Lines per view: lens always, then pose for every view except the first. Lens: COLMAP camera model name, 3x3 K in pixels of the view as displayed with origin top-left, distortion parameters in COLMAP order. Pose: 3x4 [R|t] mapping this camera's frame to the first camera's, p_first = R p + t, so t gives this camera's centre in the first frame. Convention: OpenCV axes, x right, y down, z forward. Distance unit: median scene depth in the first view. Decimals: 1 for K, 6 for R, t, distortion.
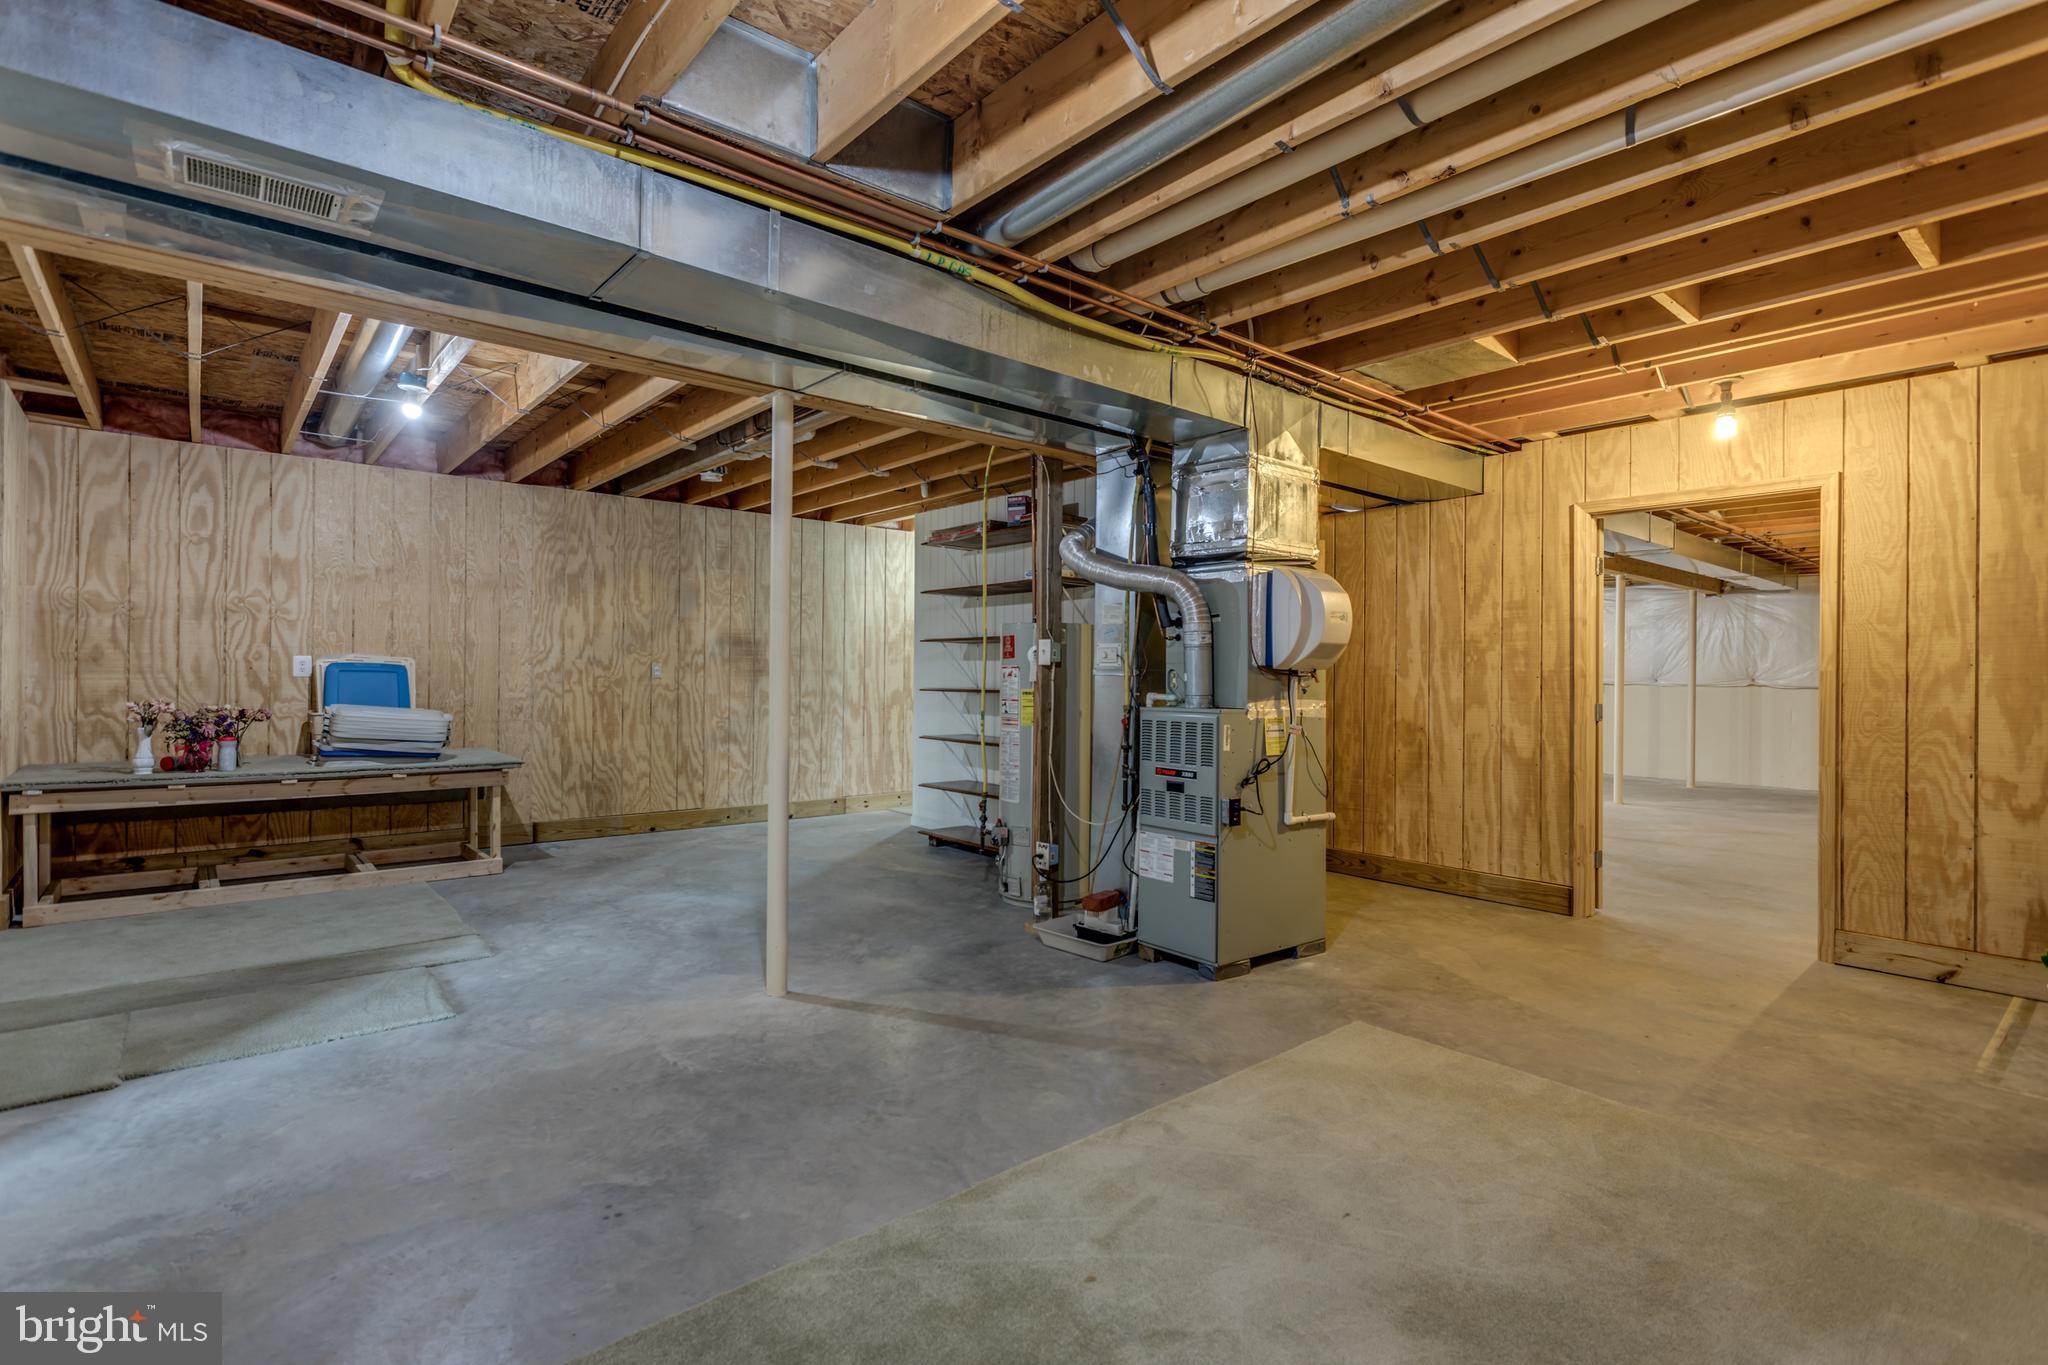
lens RADIAL K [[965.2, 0, 1011.9], [0, 965.2, 676.0], [0, 0, 1]] dist [0.007639, 0.000199]
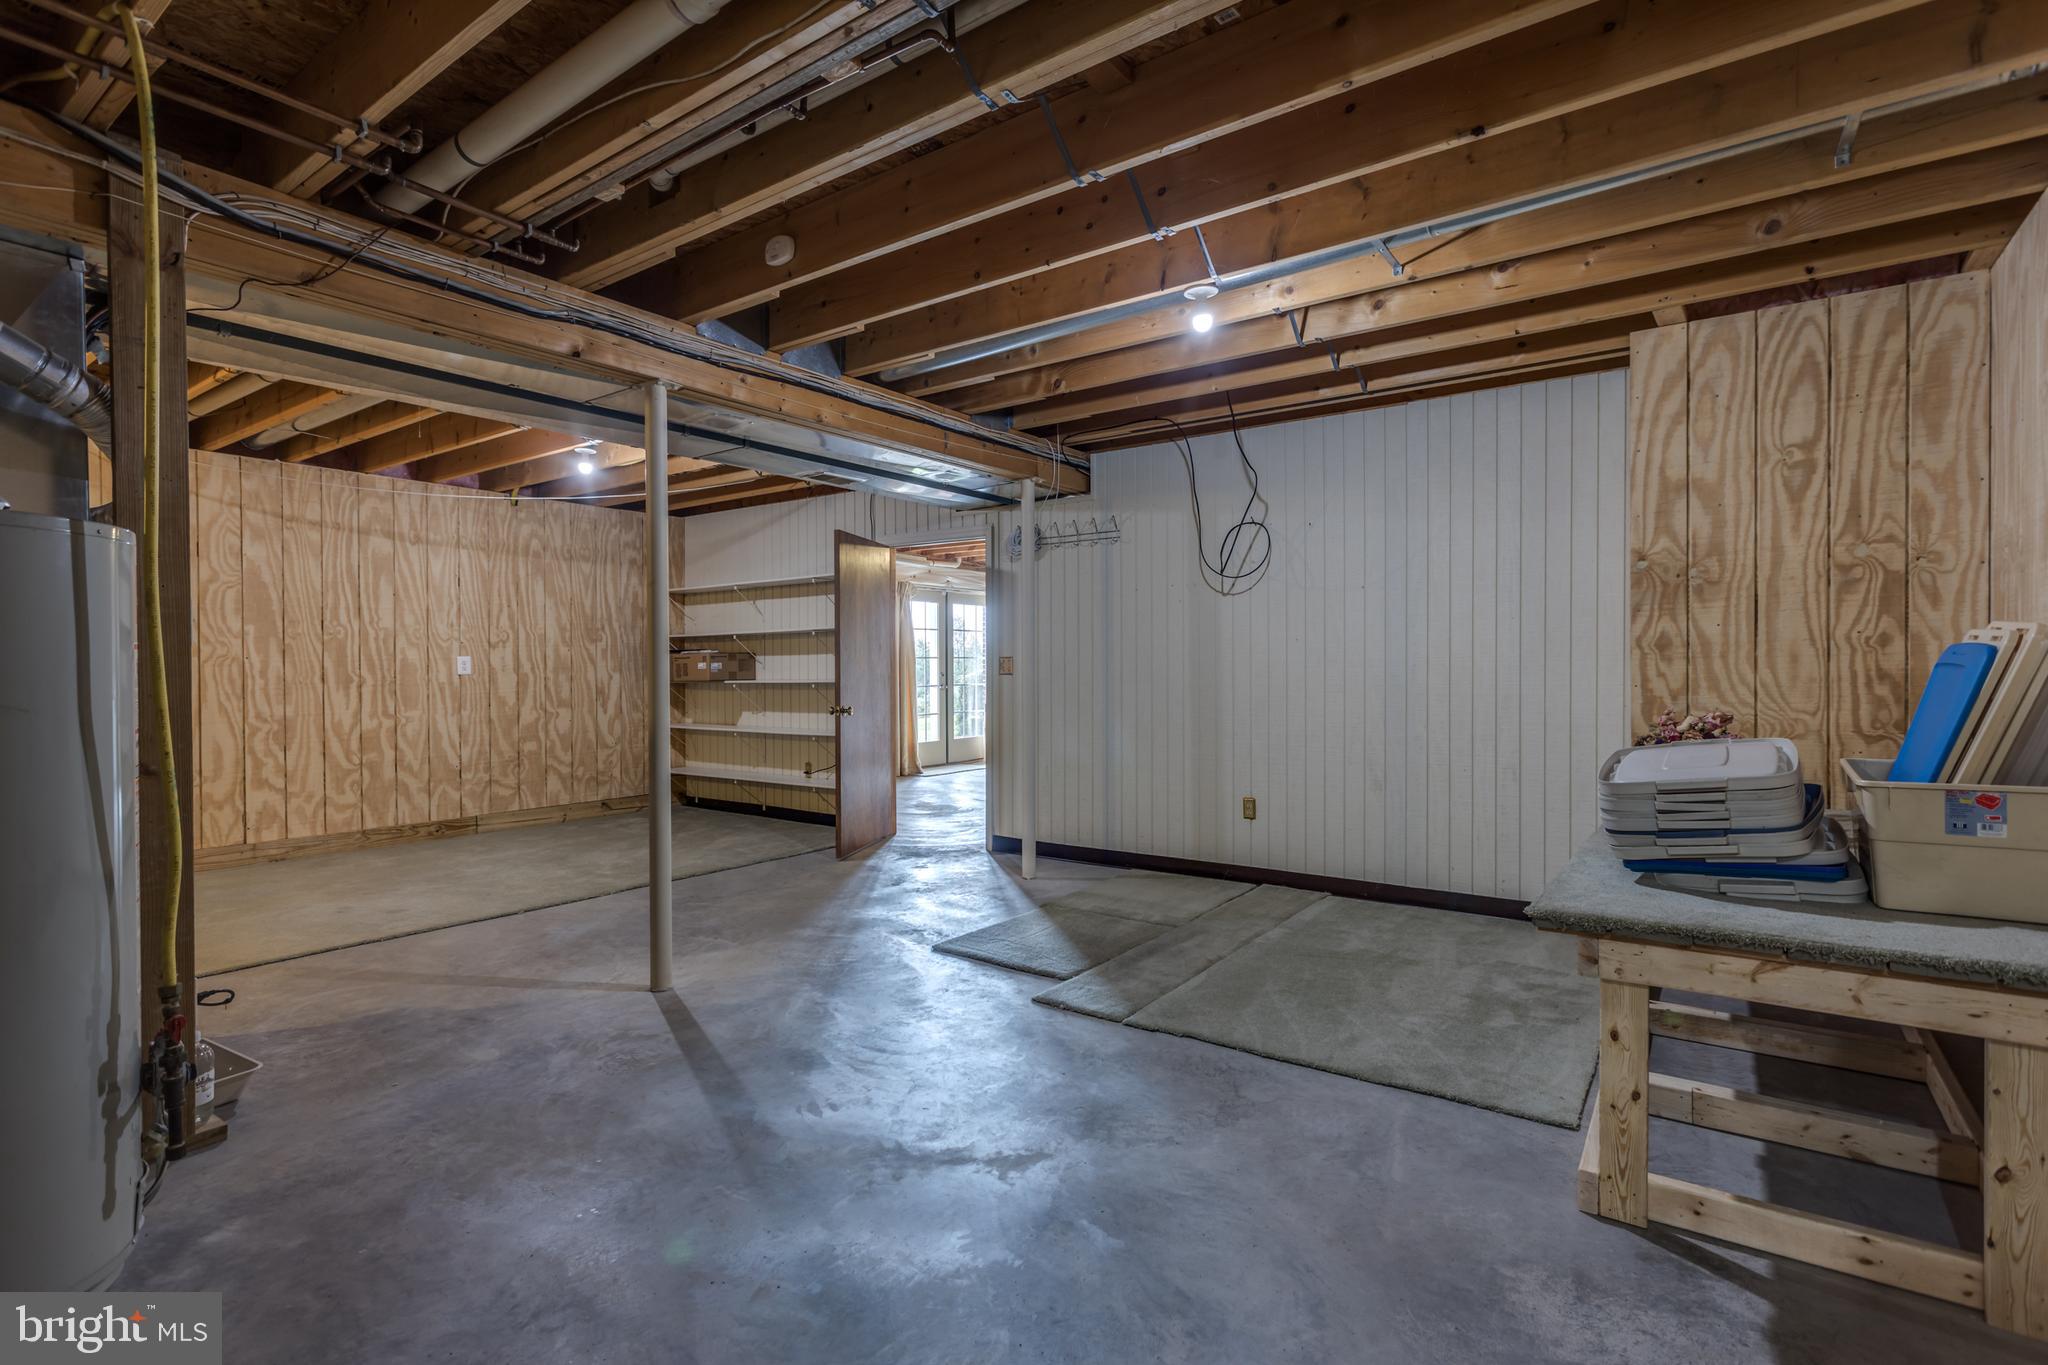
lens RADIAL K [[965.2, 0, 1012.8], [0, 965.2, 676.8], [0, 0, 1]] dist [0.007639, 0.000199]
pose [[-0.970932, 0.000670, -0.239356, -0.331796], [-0.002758, 0.999898, 0.013987, -0.003741], [0.239341, 0.014240, -0.970831, 1.904370]]
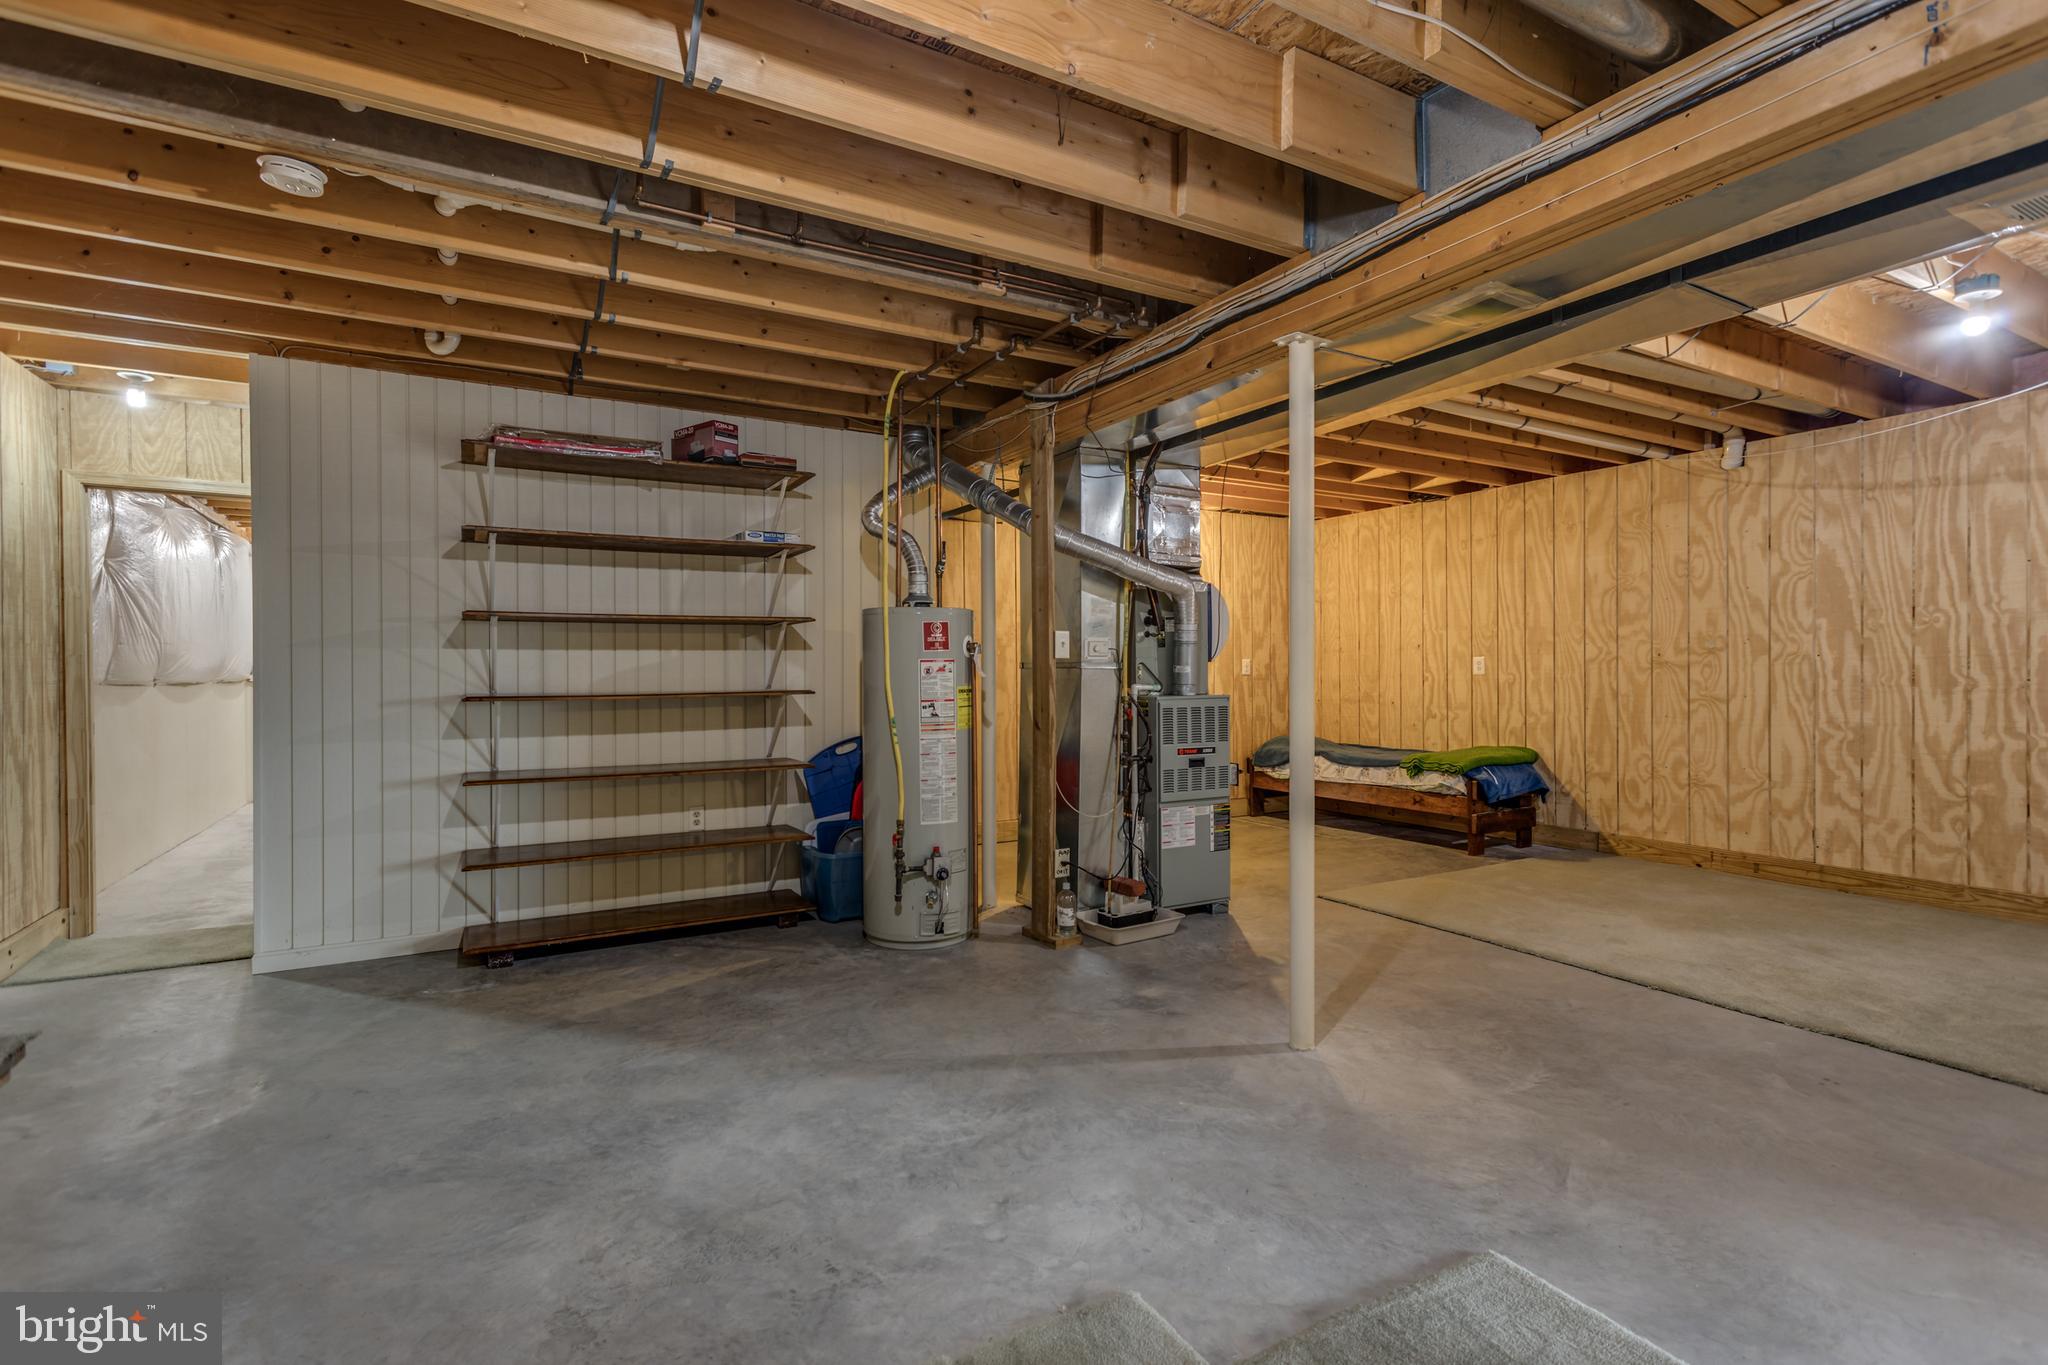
lens RADIAL K [[965.2, 0, 1030.3], [0, 965.2, 674.3], [0, 0, 1]] dist [0.007639, 0.000199]
pose [[0.169563, -0.010106, 0.985467, -1.036581], [0.009875, 0.999915, 0.008556, -0.004718], [-0.985470, 0.008281, 0.169649, 1.016346]]
